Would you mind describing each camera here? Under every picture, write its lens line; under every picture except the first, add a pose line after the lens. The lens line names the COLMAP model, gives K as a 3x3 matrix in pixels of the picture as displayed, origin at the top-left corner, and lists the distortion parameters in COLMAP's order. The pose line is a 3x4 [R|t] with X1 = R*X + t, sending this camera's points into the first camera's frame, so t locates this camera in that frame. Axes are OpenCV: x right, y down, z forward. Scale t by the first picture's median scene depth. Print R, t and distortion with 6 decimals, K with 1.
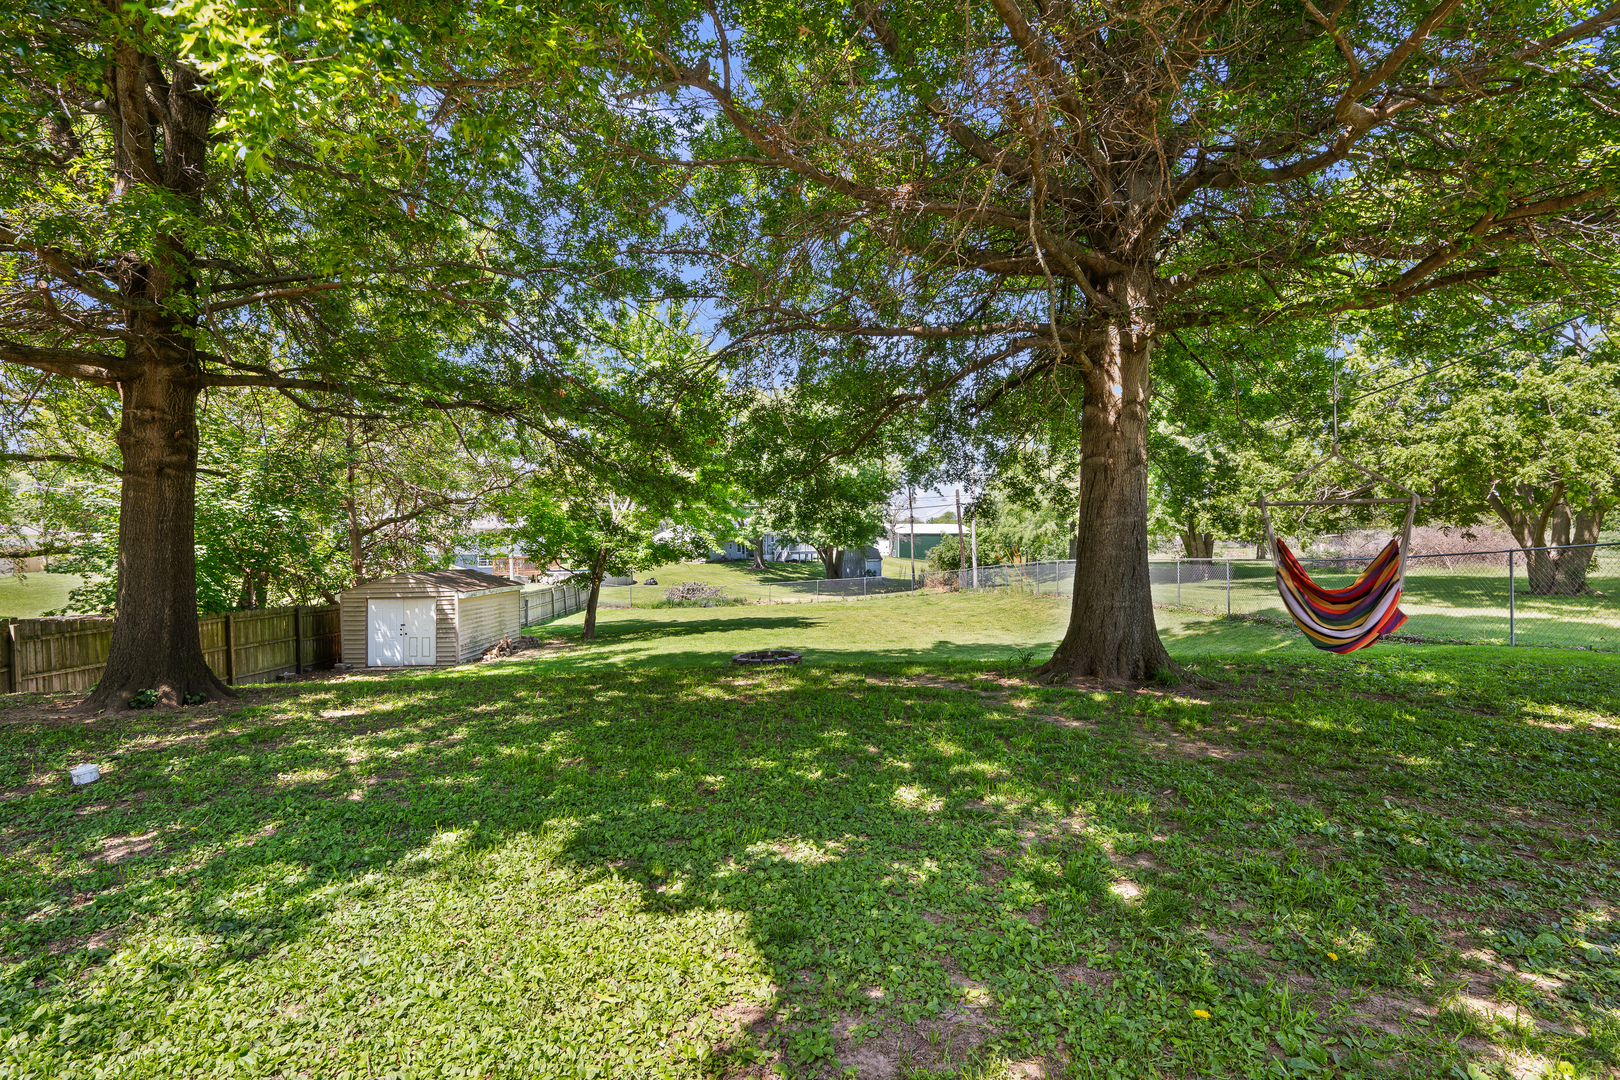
lens RADIAL K [[692.4, 0, 813.7], [0, 692.4, 548.1], [0, 0, 1]] dist [0.004376, 0.000071]
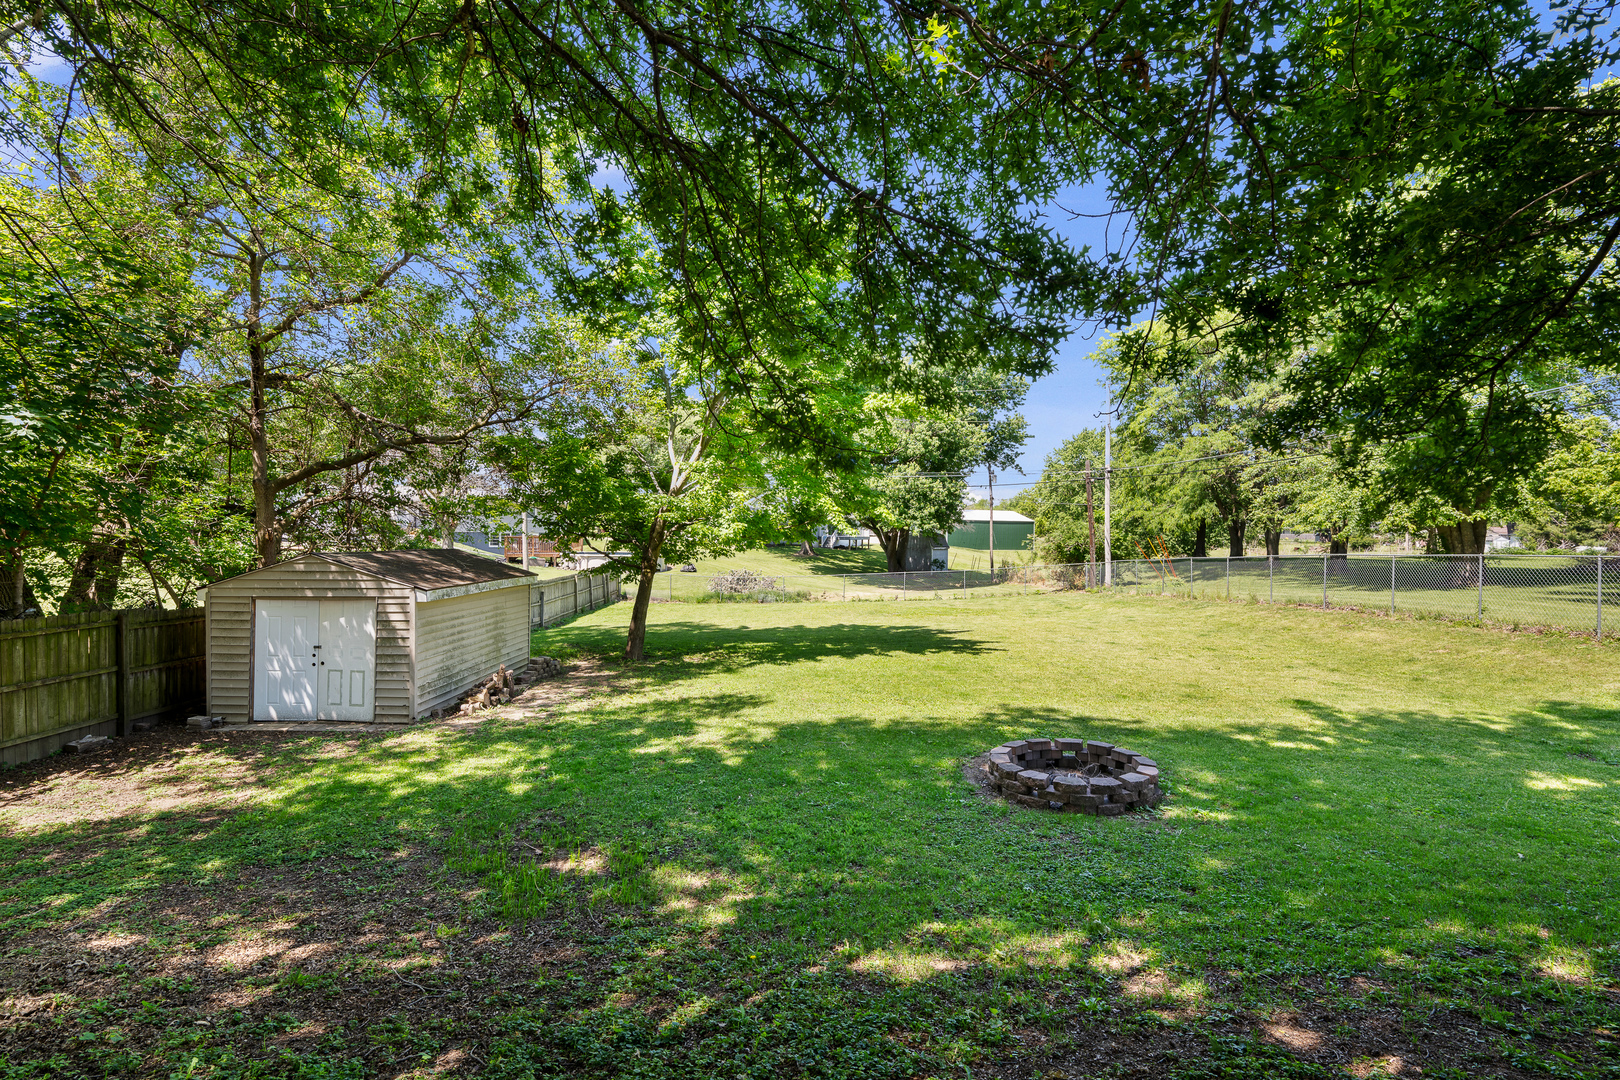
lens RADIAL K [[689.2, 0, 806.7], [0, 689.2, 536.9], [0, 0, 1]] dist [0.000858, 0.000055]
pose [[0.999310, 0.021293, -0.030441, -0.141232], [-0.021210, 0.999770, 0.003023, 0.009877], [0.030499, -0.002375, 0.999532, 0.348774]]
